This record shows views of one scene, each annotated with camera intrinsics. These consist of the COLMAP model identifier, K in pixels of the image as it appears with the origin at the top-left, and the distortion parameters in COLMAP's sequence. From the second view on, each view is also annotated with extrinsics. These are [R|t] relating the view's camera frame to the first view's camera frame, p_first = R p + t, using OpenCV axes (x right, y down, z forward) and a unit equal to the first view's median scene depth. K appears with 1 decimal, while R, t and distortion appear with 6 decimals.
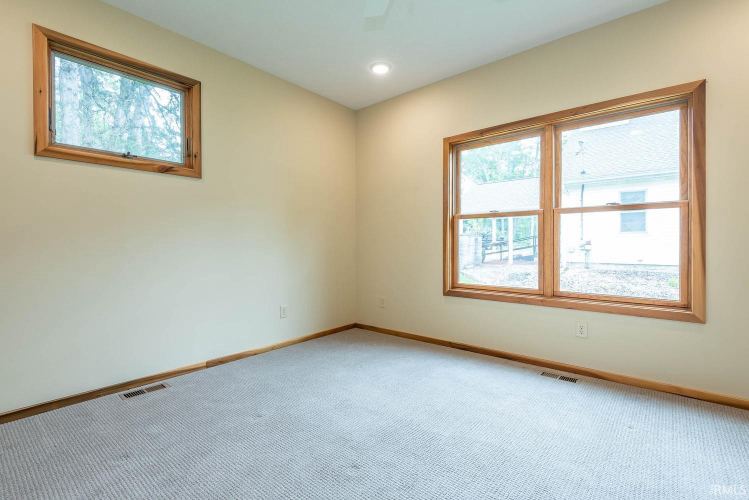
lens RADIAL K [[340.8, 0, 375.9], [0, 340.8, 248.4], [0, 0, 1]] dist [0.025938, -0.011867]
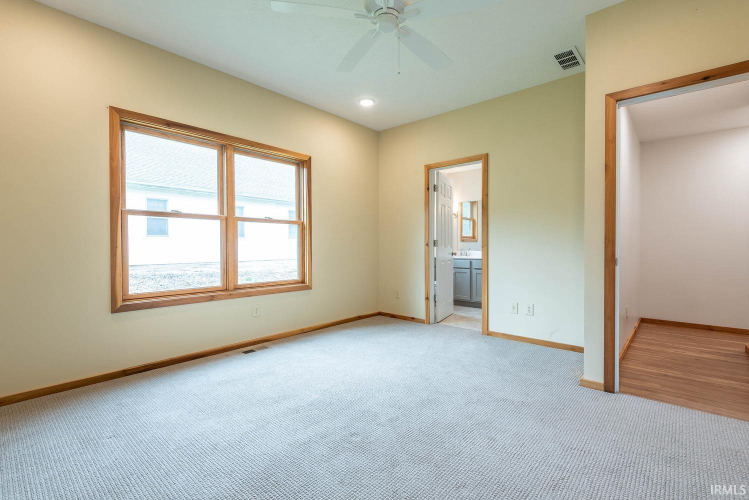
lens RADIAL K [[340.8, 0, 372.4], [0, 340.8, 252.2], [0, 0, 1]] dist [0.025938, -0.011867]
pose [[0.029197, -0.015974, 0.999446, -0.659951], [0.011576, 0.999811, 0.015642, -0.004020], [-0.999507, 0.011113, 0.029376, 0.476647]]
